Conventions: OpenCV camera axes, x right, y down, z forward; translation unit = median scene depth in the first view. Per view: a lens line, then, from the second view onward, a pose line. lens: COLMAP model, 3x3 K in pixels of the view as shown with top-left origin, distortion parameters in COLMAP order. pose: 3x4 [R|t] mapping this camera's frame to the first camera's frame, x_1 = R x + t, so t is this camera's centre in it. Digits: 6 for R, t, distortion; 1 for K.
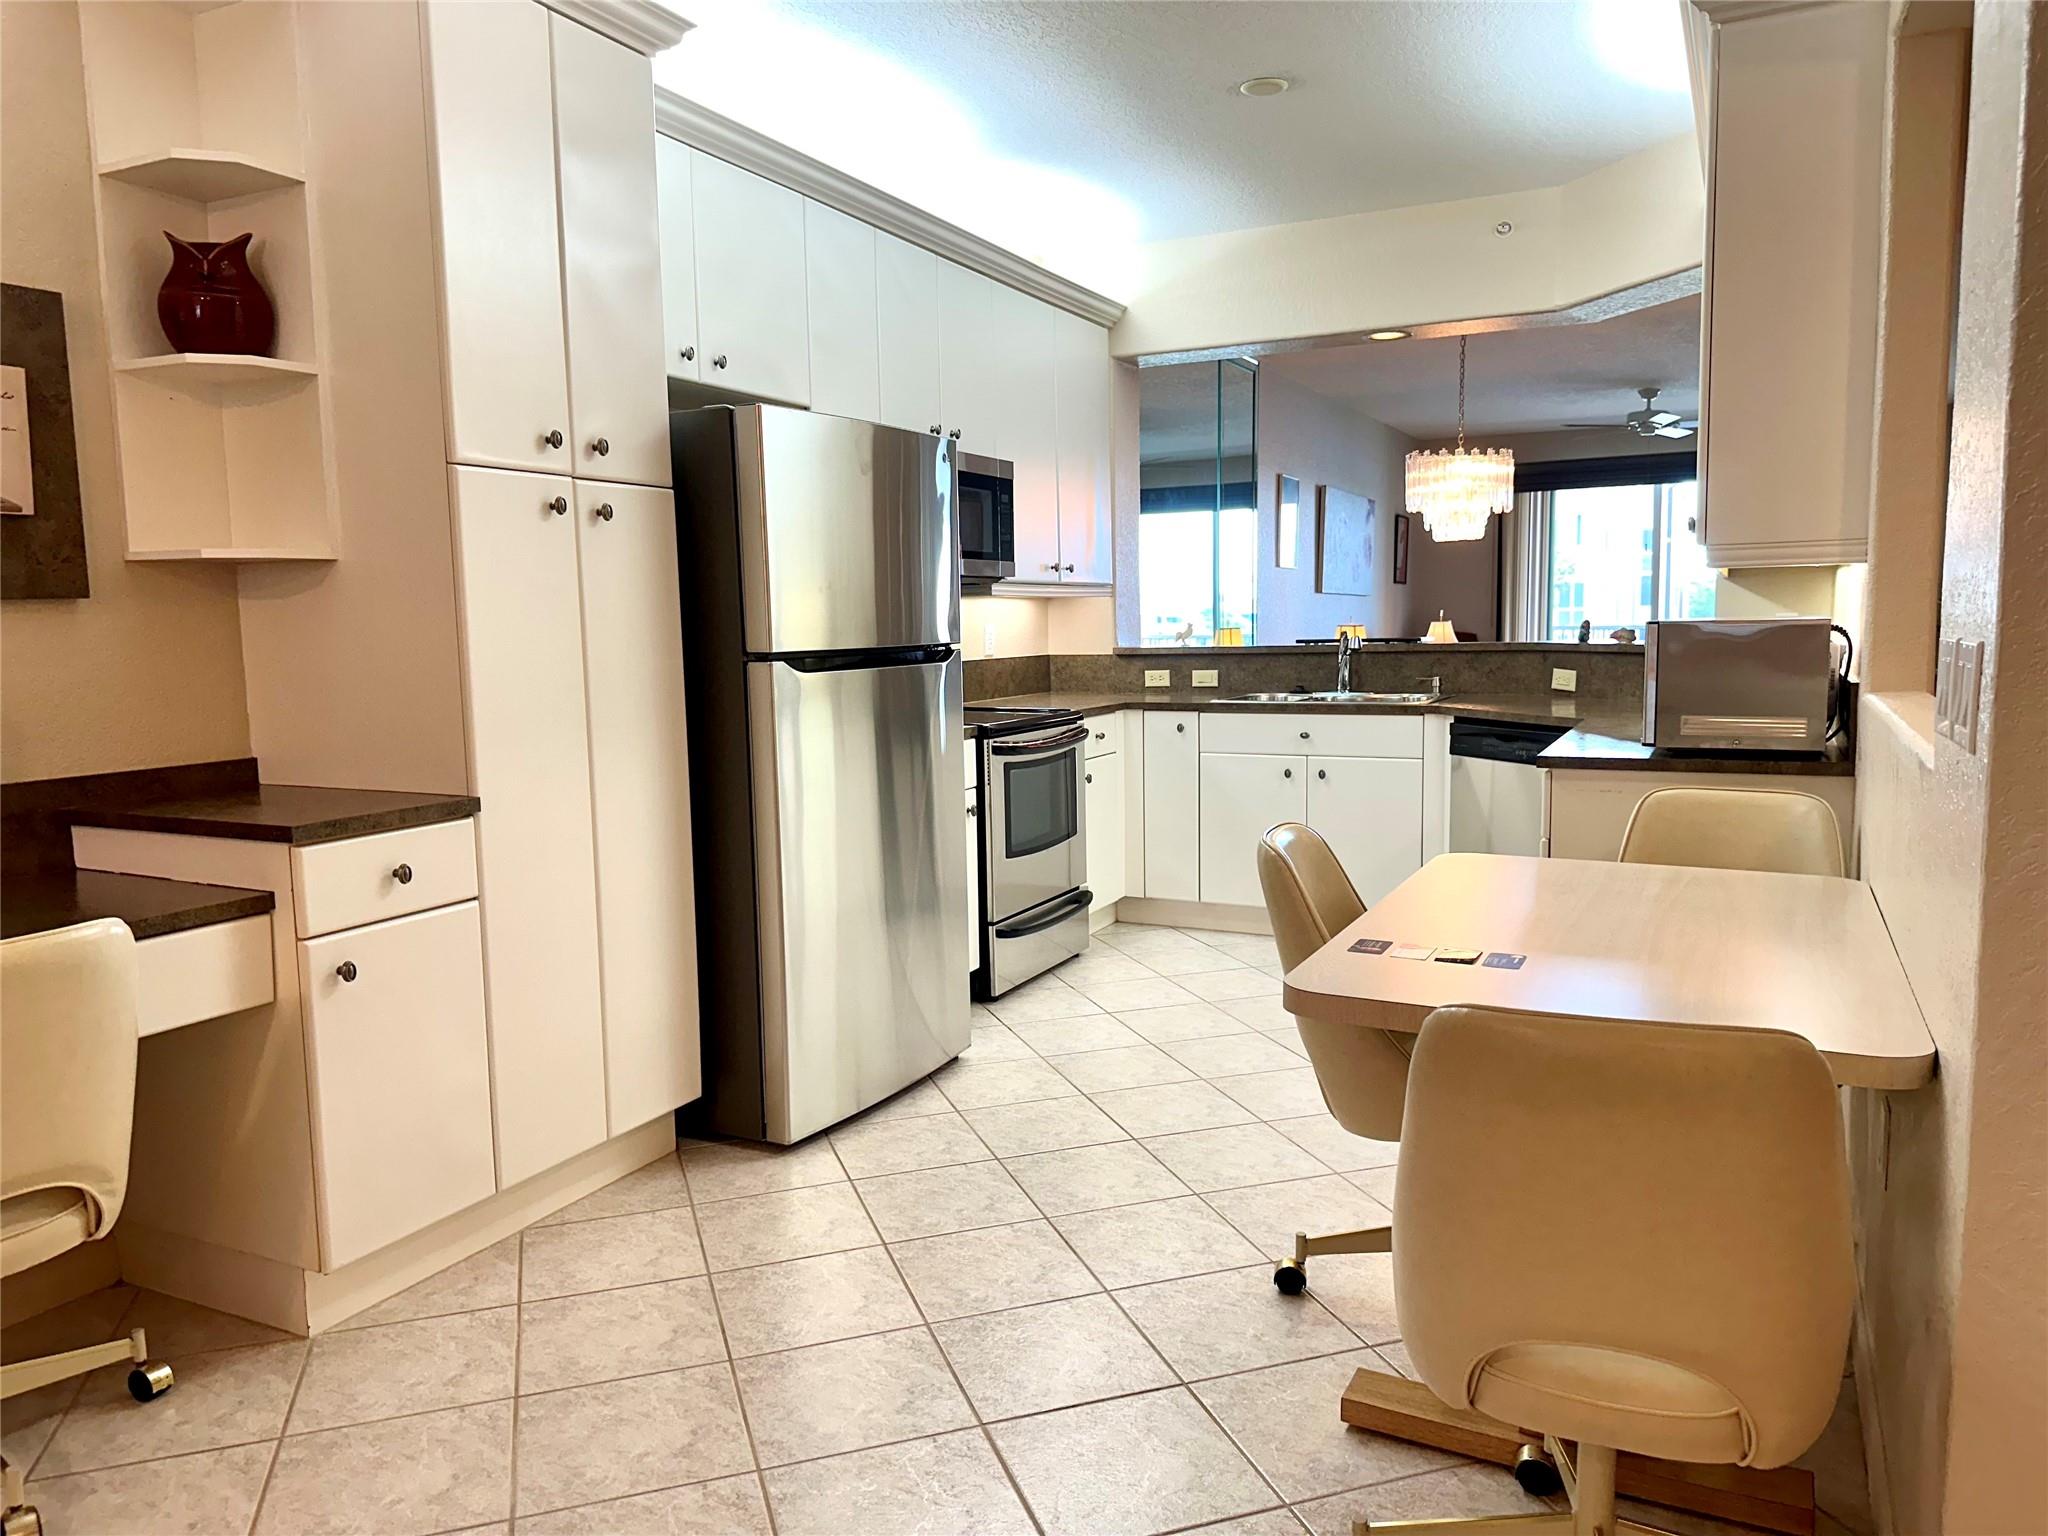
lens RADIAL K [[1438.2, 0, 1024.0], [0, 1438.2, 768.0], [0, 0, 1]] dist [0.131993, -0.236833]
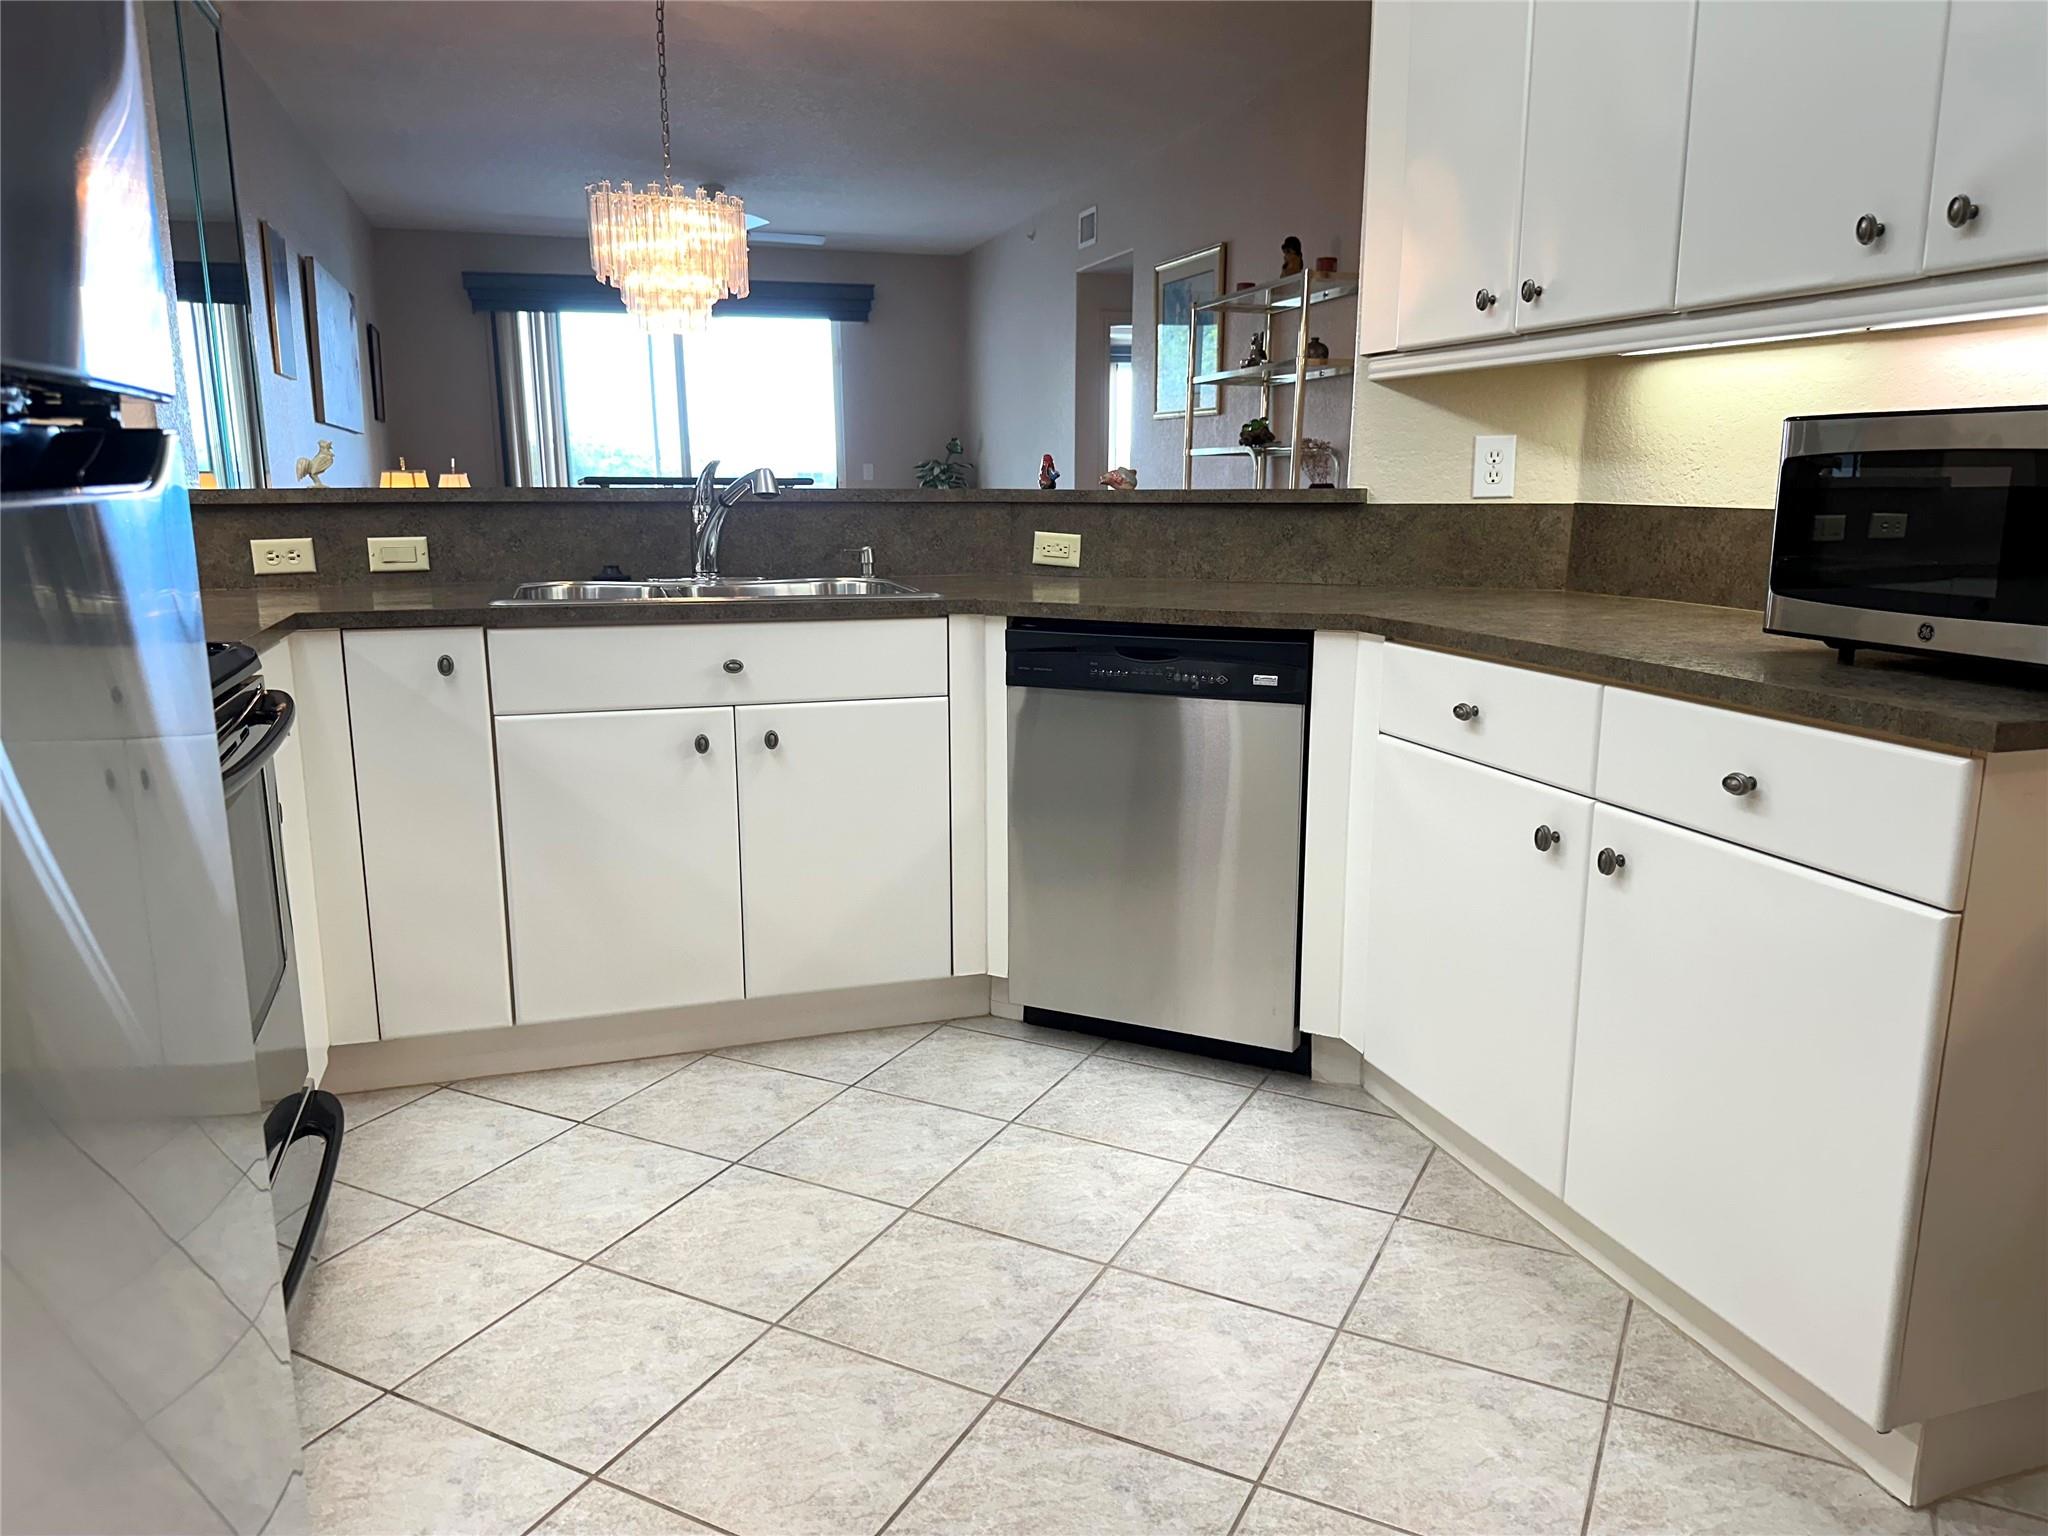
lens RADIAL K [[1438.2, 0, 1024.0], [0, 1438.2, 768.0], [0, 0, 1]] dist [0.131993, -0.236833]
pose [[0.720121, -0.120576, 0.683291, -0.080067], [0.060515, 0.991947, 0.111265, -0.036883], [-0.691205, -0.038775, 0.721618, 0.558169]]
